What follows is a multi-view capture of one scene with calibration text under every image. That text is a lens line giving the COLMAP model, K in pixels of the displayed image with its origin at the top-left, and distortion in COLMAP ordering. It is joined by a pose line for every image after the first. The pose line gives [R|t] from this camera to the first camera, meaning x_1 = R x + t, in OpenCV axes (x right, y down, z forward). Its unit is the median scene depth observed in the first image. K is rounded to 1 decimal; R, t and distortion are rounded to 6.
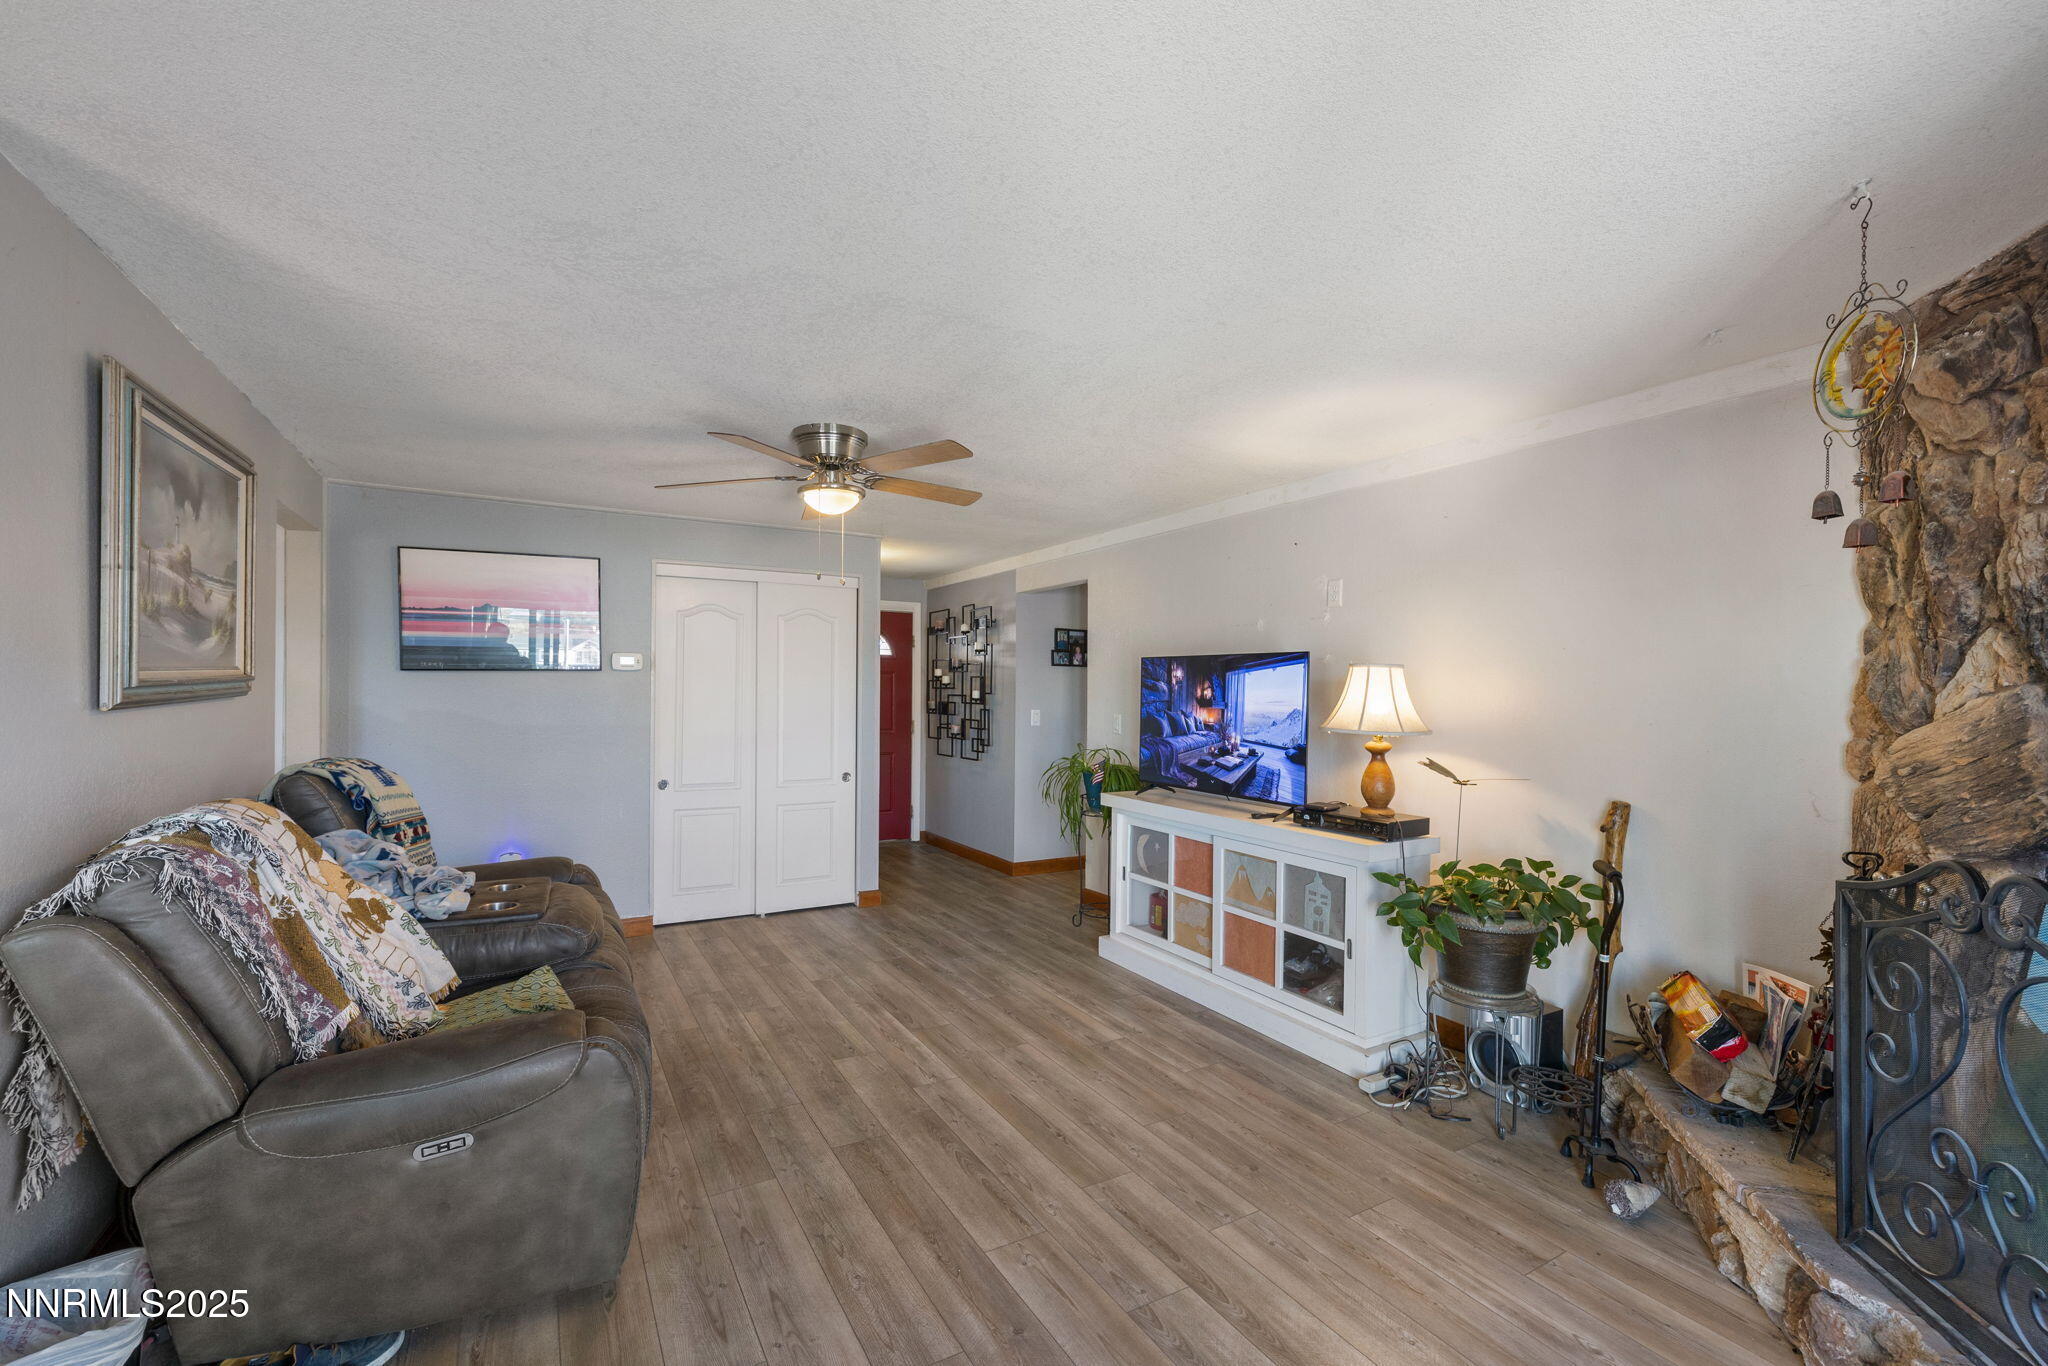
lens RADIAL K [[855.4, 0, 1027.4], [0, 855.4, 688.4], [0, 0, 1]] dist [0.000617, 0.000074]
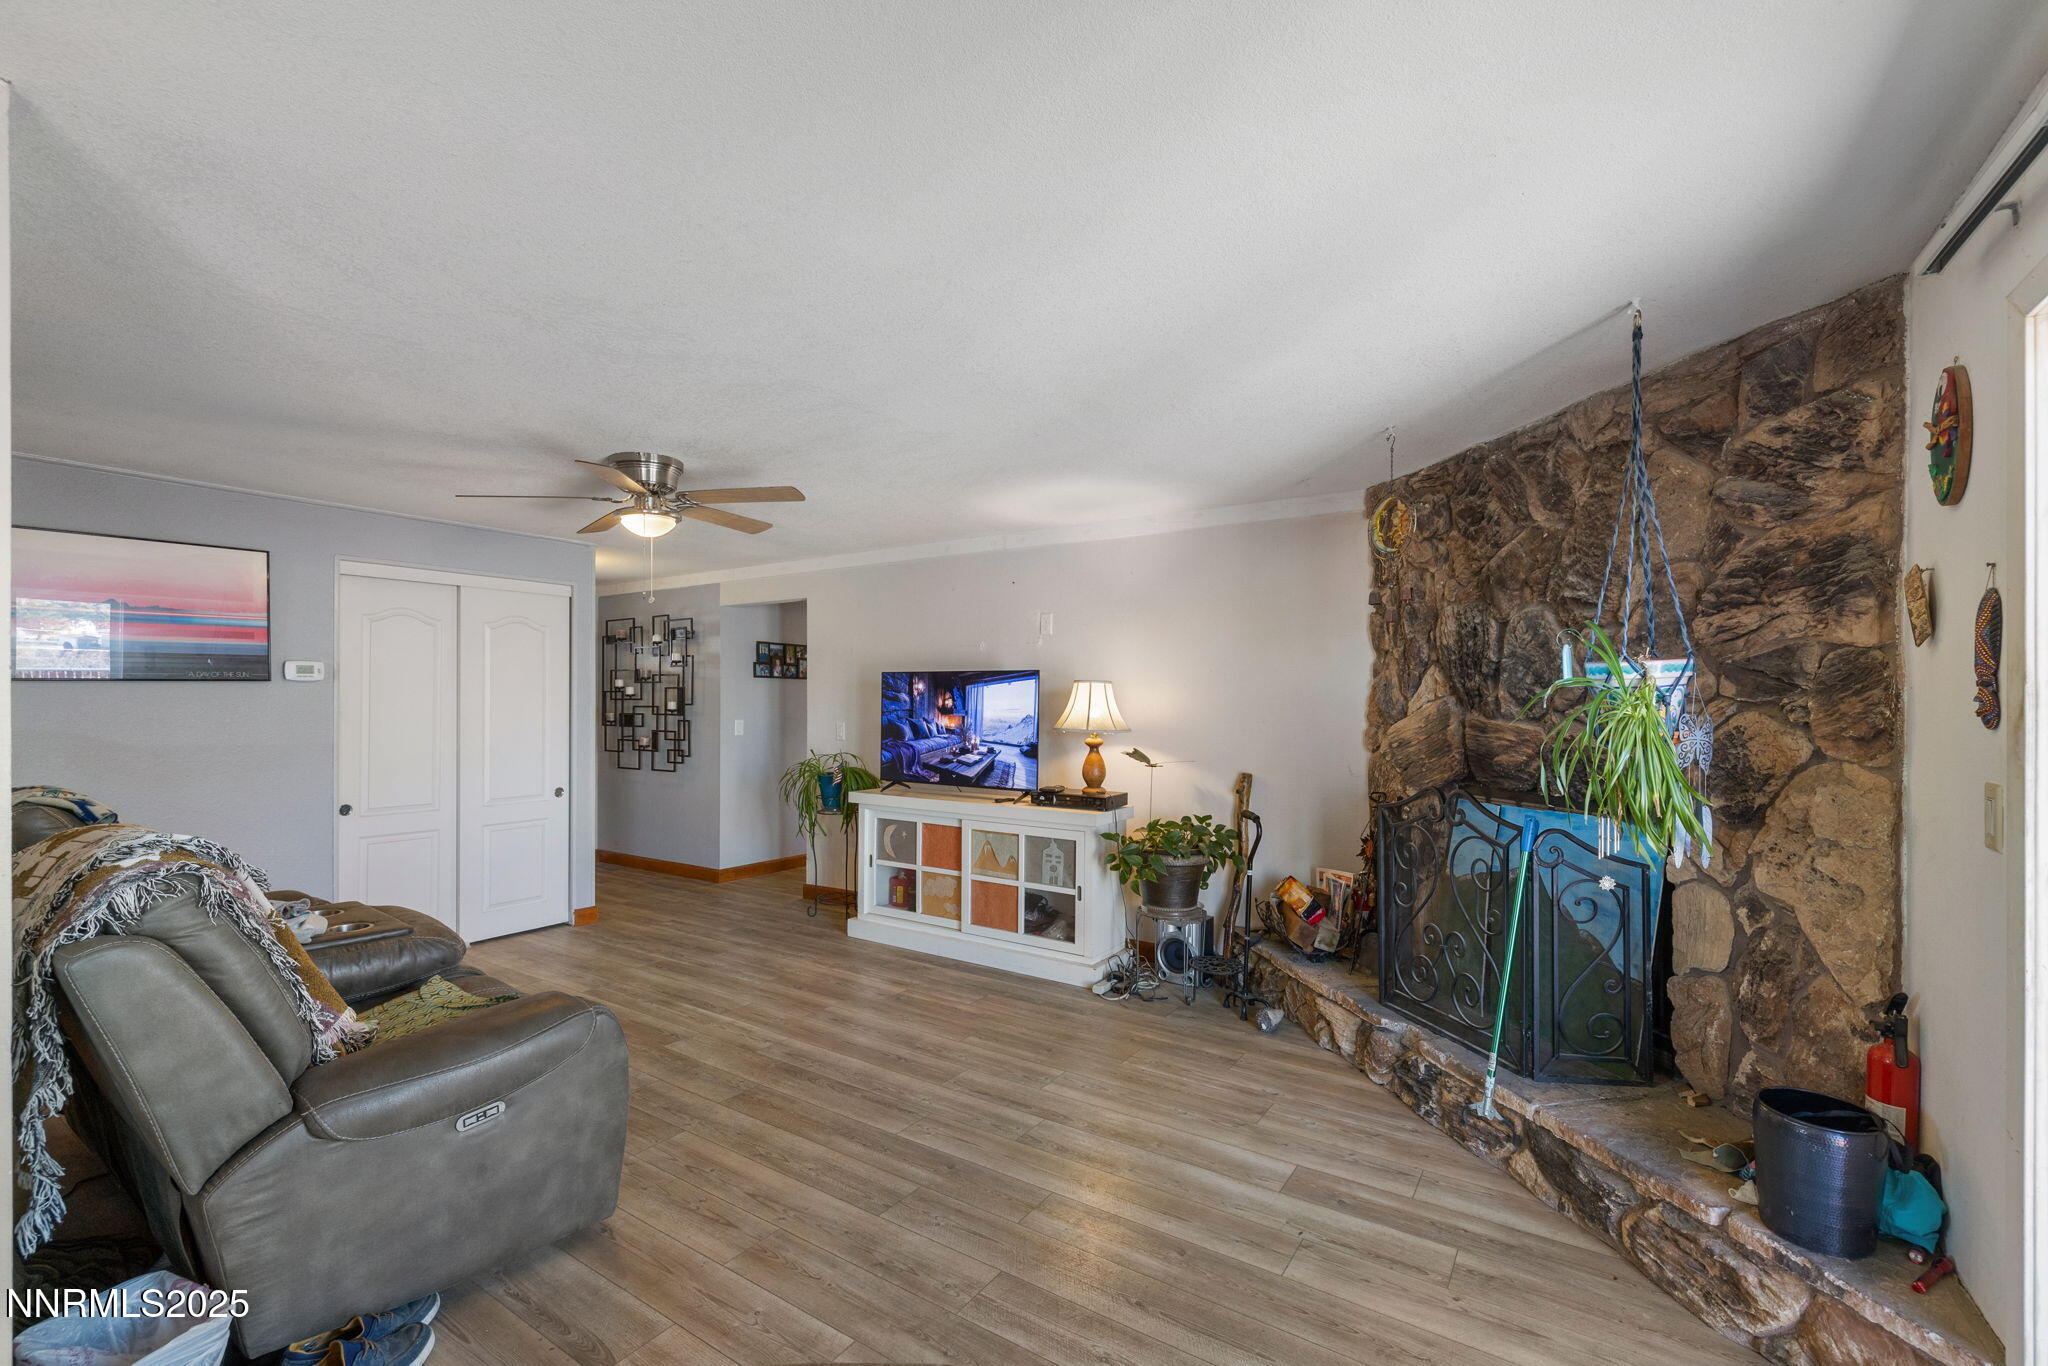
lens RADIAL K [[857.3, 0, 1018.5], [0, 857.3, 695.3], [0, 0, 1]] dist [0.000803, -0.000010]
pose [[0.900247, -0.002206, 0.435373, -0.282666], [0.003490, 0.999992, -0.002148, -0.002692], [-0.435365, 0.003453, 0.900248, -0.161589]]
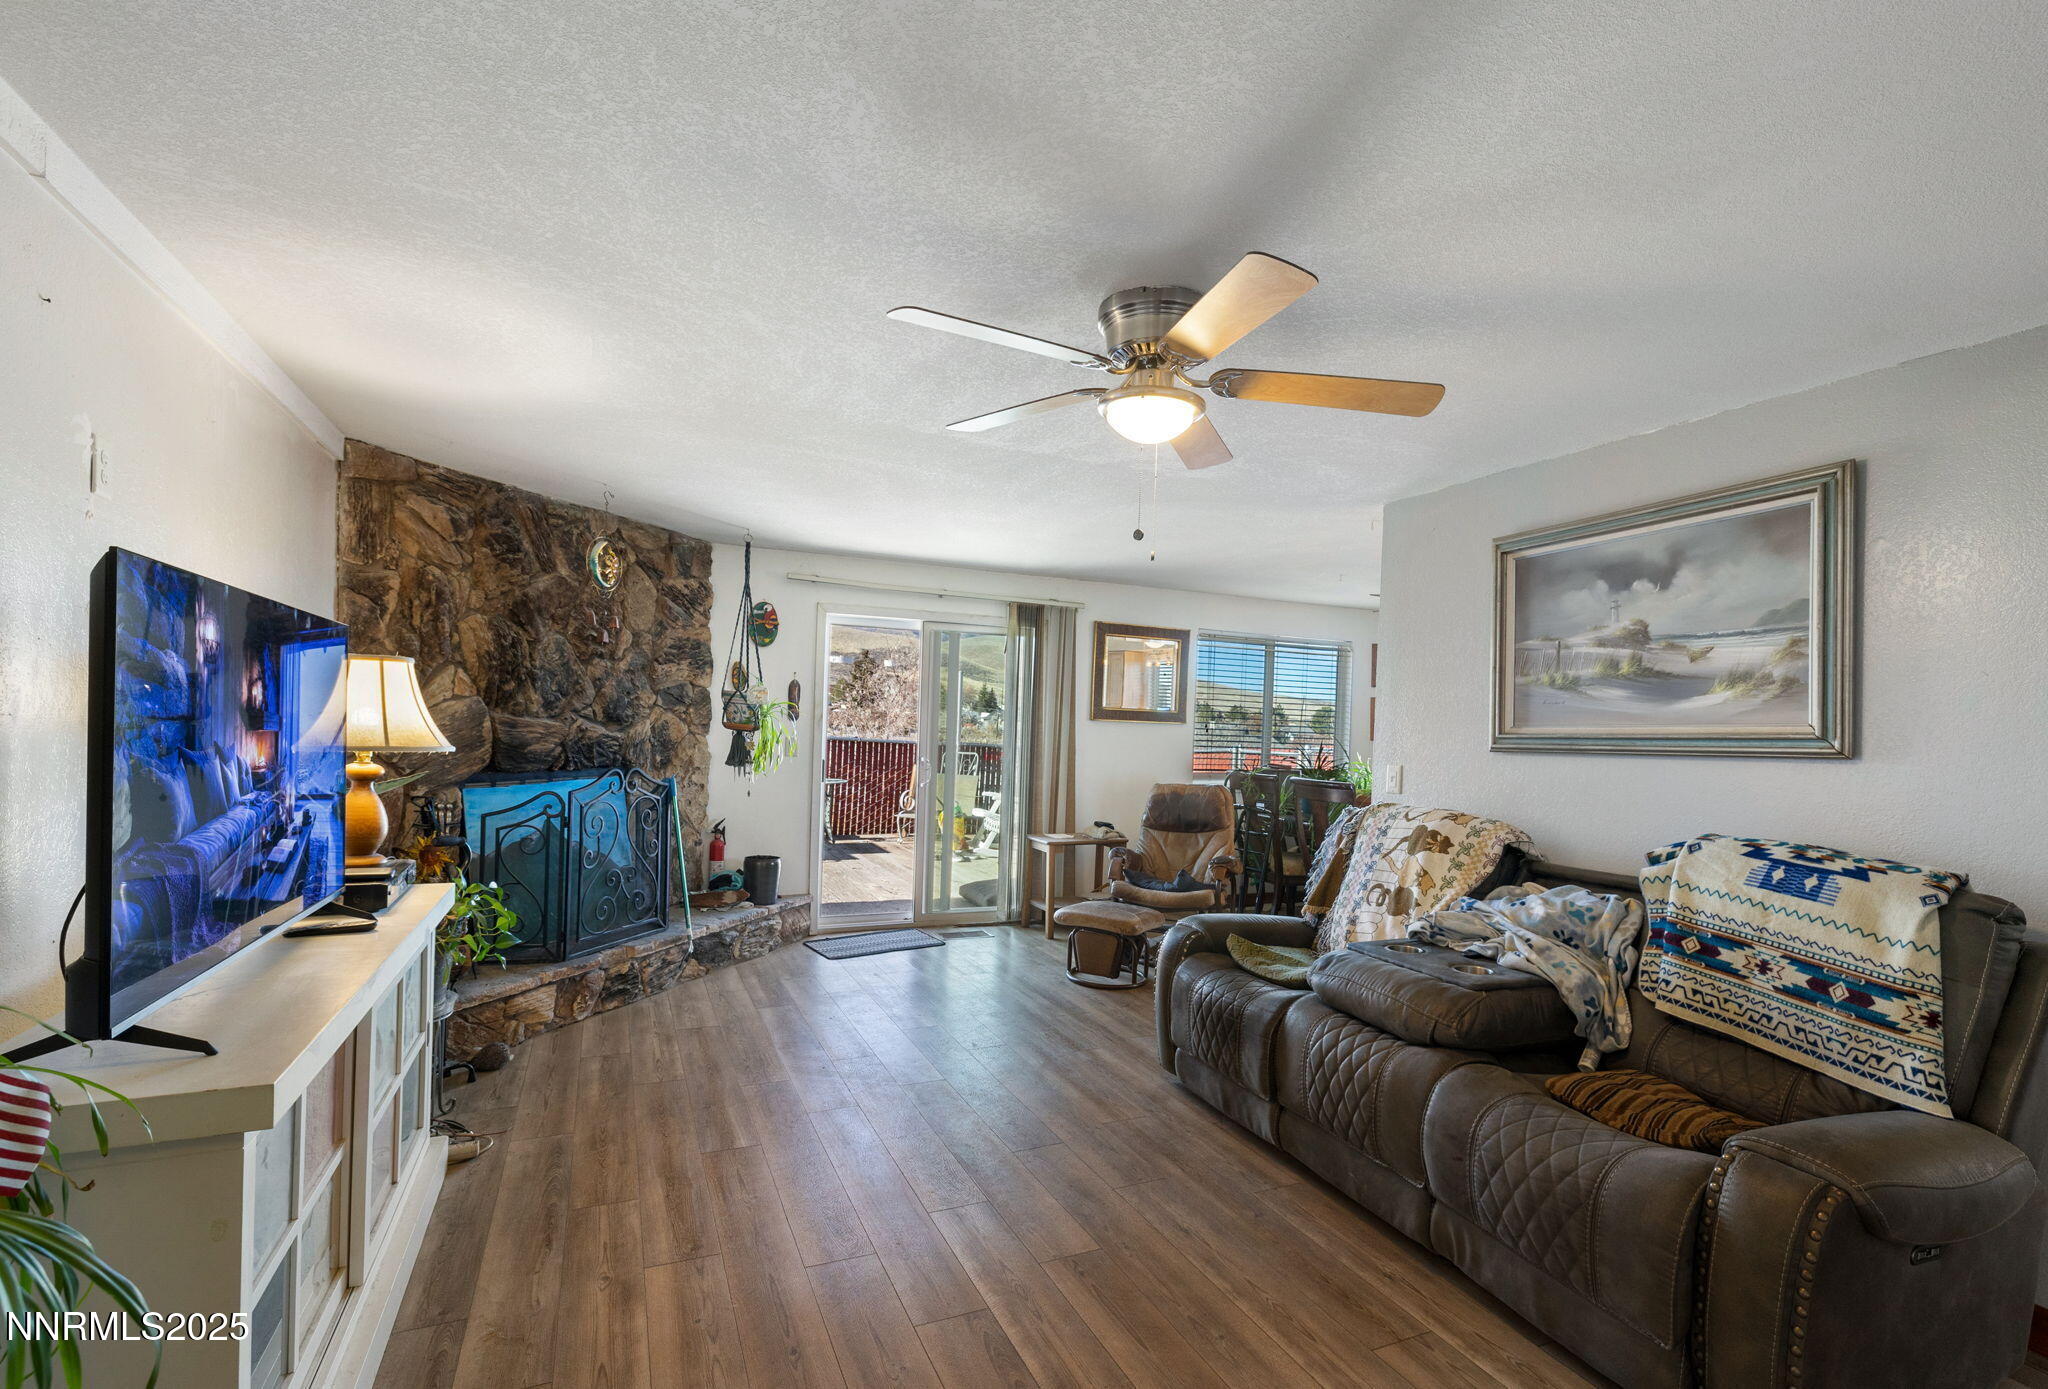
lens RADIAL K [[985.2, 0, 1038.1], [0, 985.2, 725.8], [0, 0, 1]] dist [0.020624, 0.000011]
pose [[-0.994931, -0.040435, 0.092067, -0.227932], [-0.040683, 0.999172, -0.000820, 0.008074], [-0.091958, -0.004561, -0.995752, 1.769659]]
